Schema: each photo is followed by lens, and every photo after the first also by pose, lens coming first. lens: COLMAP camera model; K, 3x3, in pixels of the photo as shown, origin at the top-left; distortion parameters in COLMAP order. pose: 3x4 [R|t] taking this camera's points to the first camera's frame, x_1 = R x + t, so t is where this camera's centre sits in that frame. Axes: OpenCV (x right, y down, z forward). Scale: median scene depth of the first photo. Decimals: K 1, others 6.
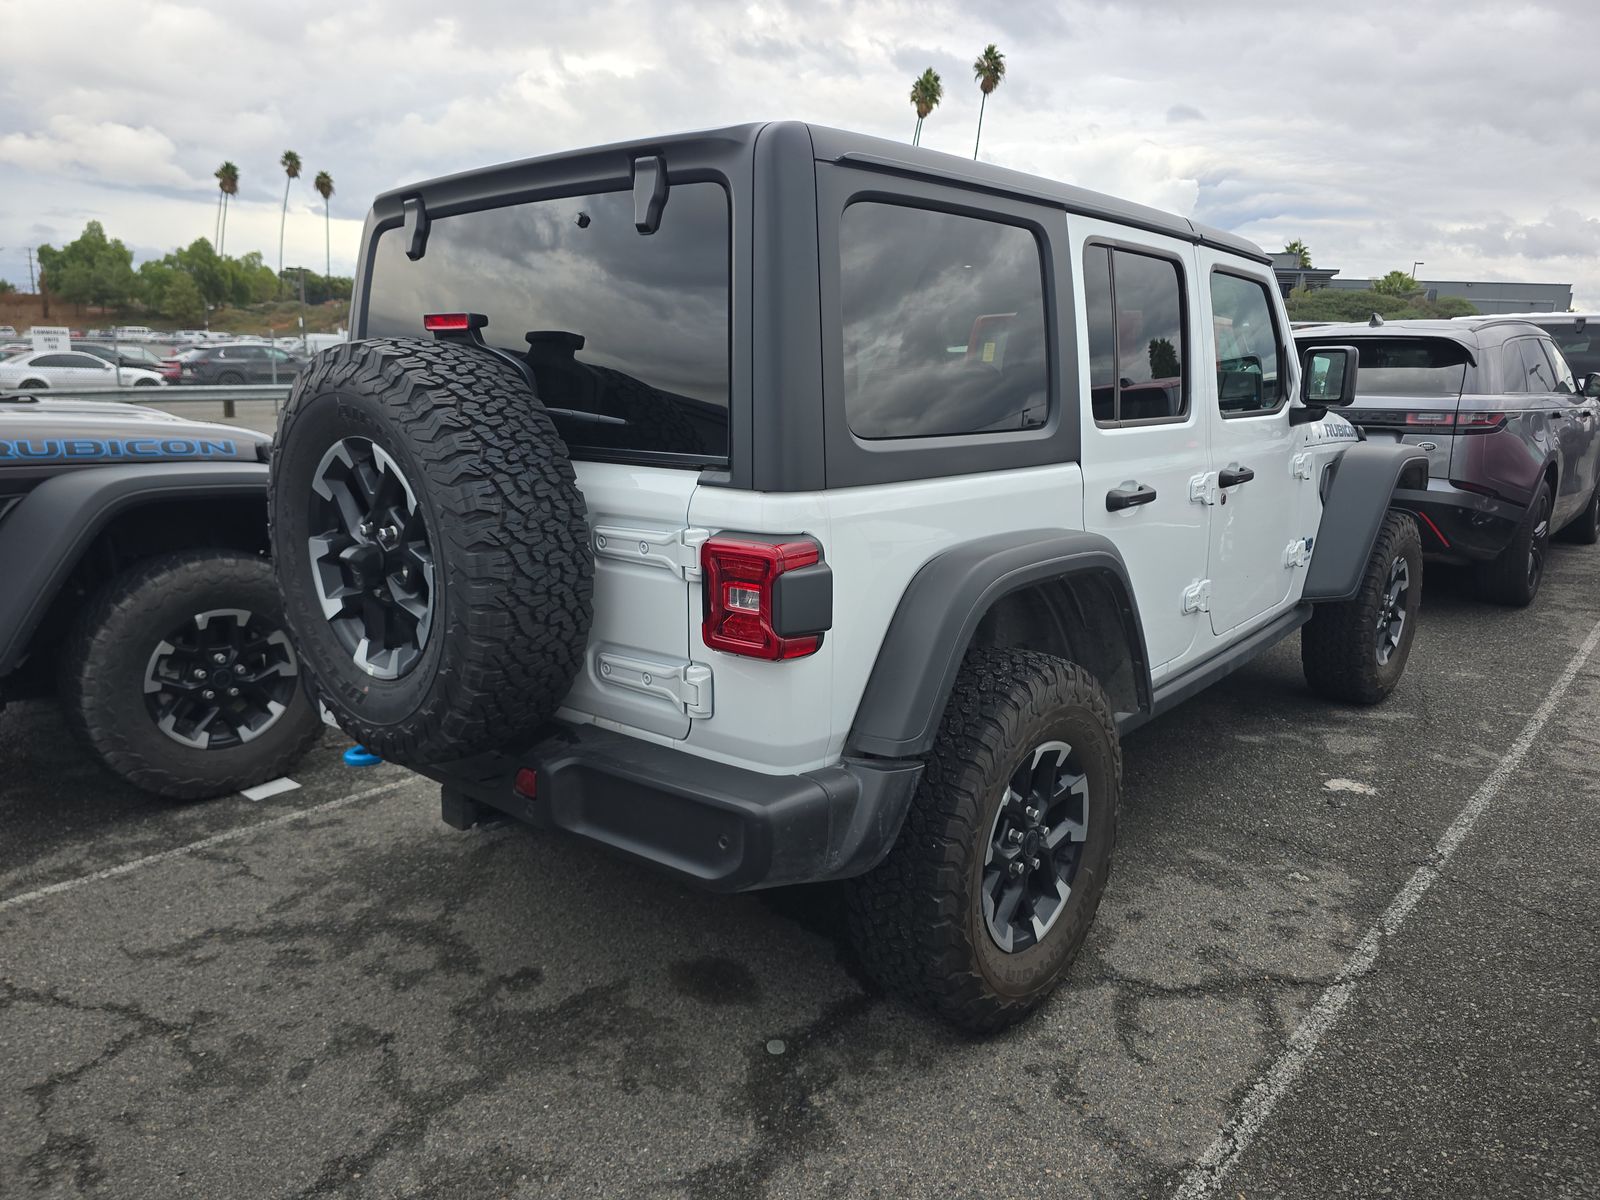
lens RADIAL K [[1083.4, 0, 803.7], [0, 1083.4, 601.2], [0, 0, 1]] dist [0.054223, -0.051200]
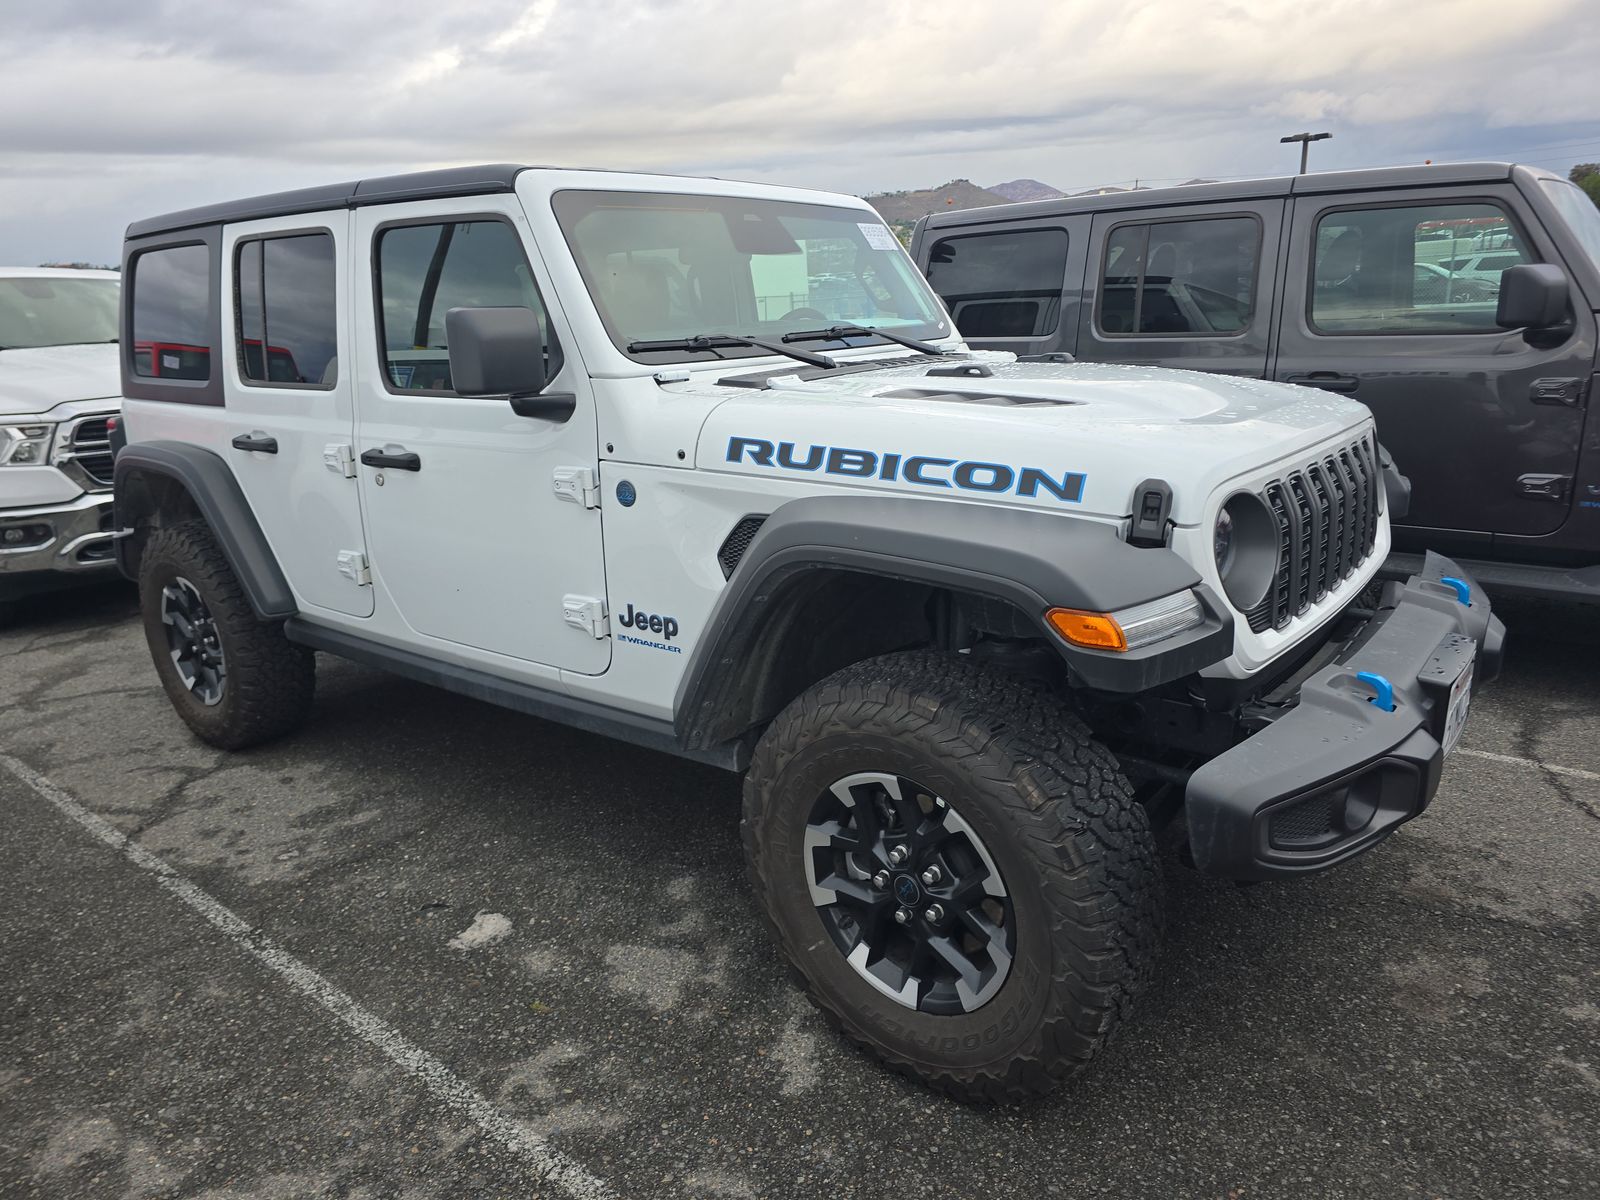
lens RADIAL K [[1083.4, 0, 809.7], [0, 1083.4, 603.0], [0, 0, 1]] dist [0.054223, -0.051200]
pose [[0.027172, 0.262337, -0.964594, 1.447044], [-0.172007, 0.951784, 0.254008, -0.320538], [0.984721, 0.159015, 0.070986, 1.436525]]
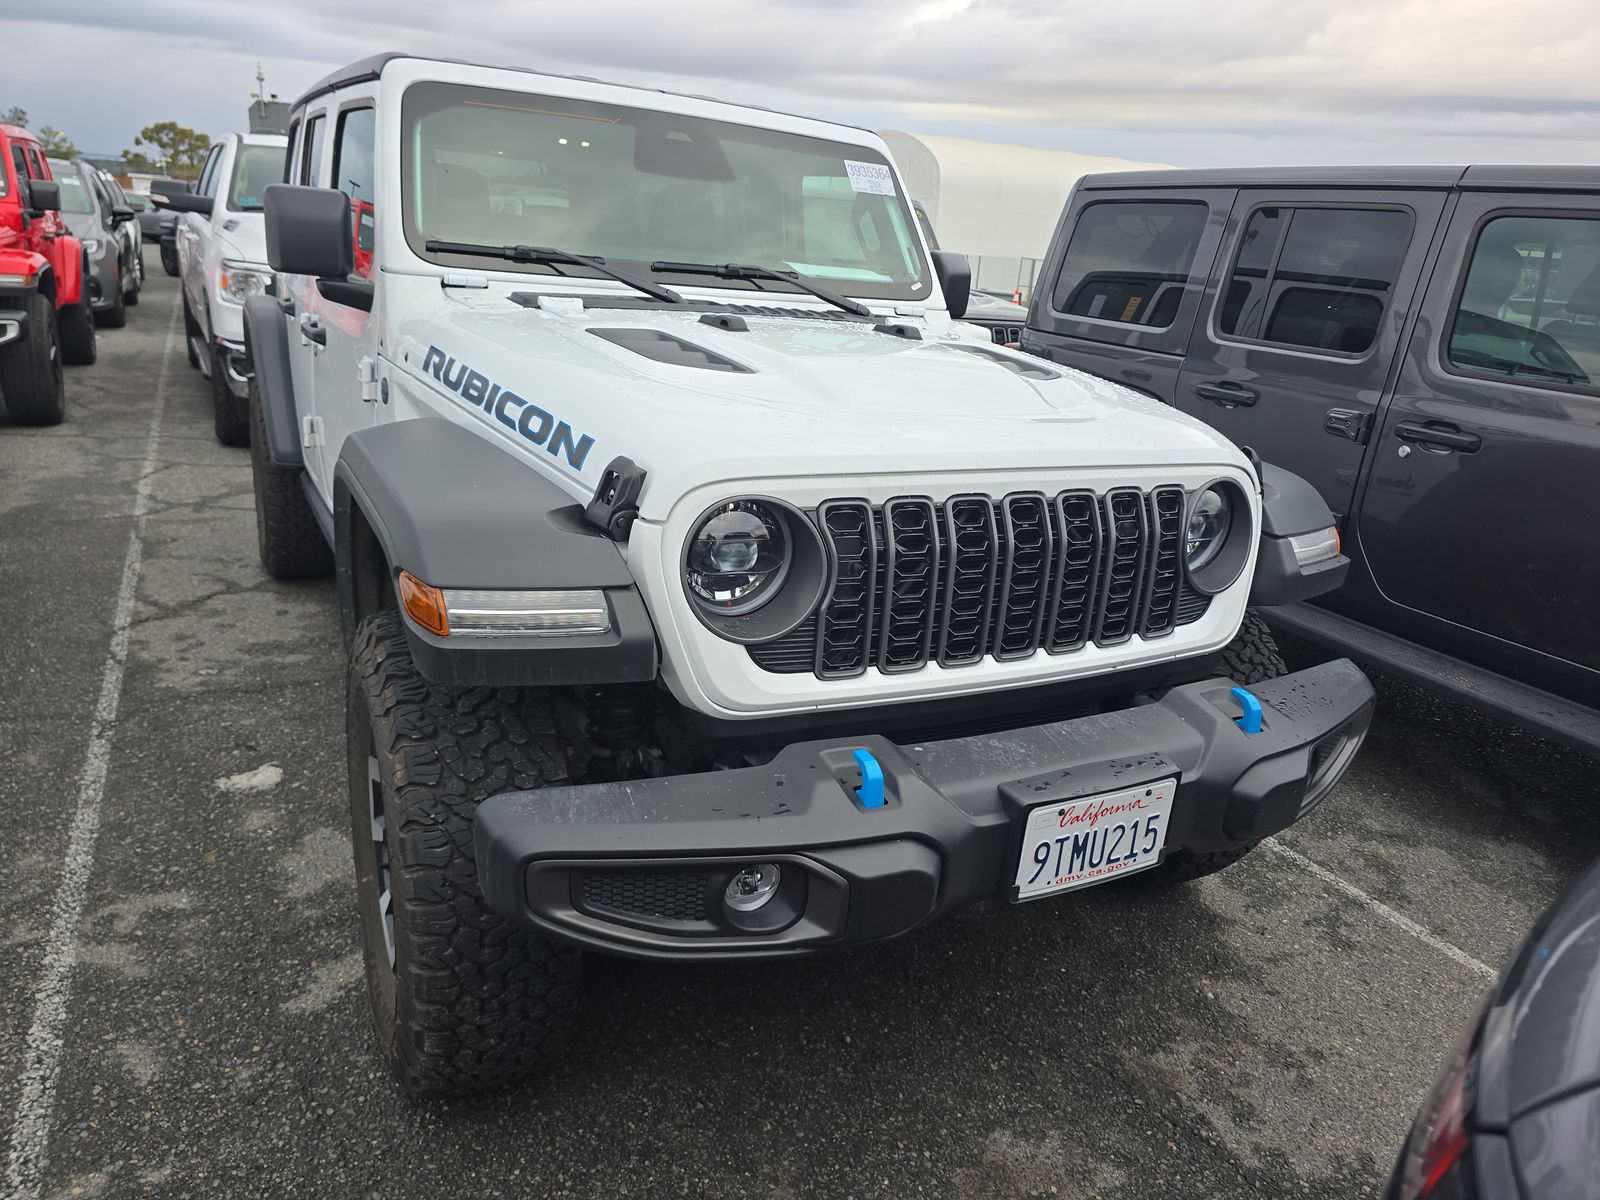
lens RADIAL K [[1083.4, 0, 796.9], [0, 1083.4, 606.5], [0, 0, 1]] dist [0.054223, -0.051200]
pose [[-0.359885, 0.260894, -0.895777, 1.291341], [-0.281610, 0.884954, 0.370880, -0.414632], [0.889482, 0.385734, -0.245012, 1.884121]]
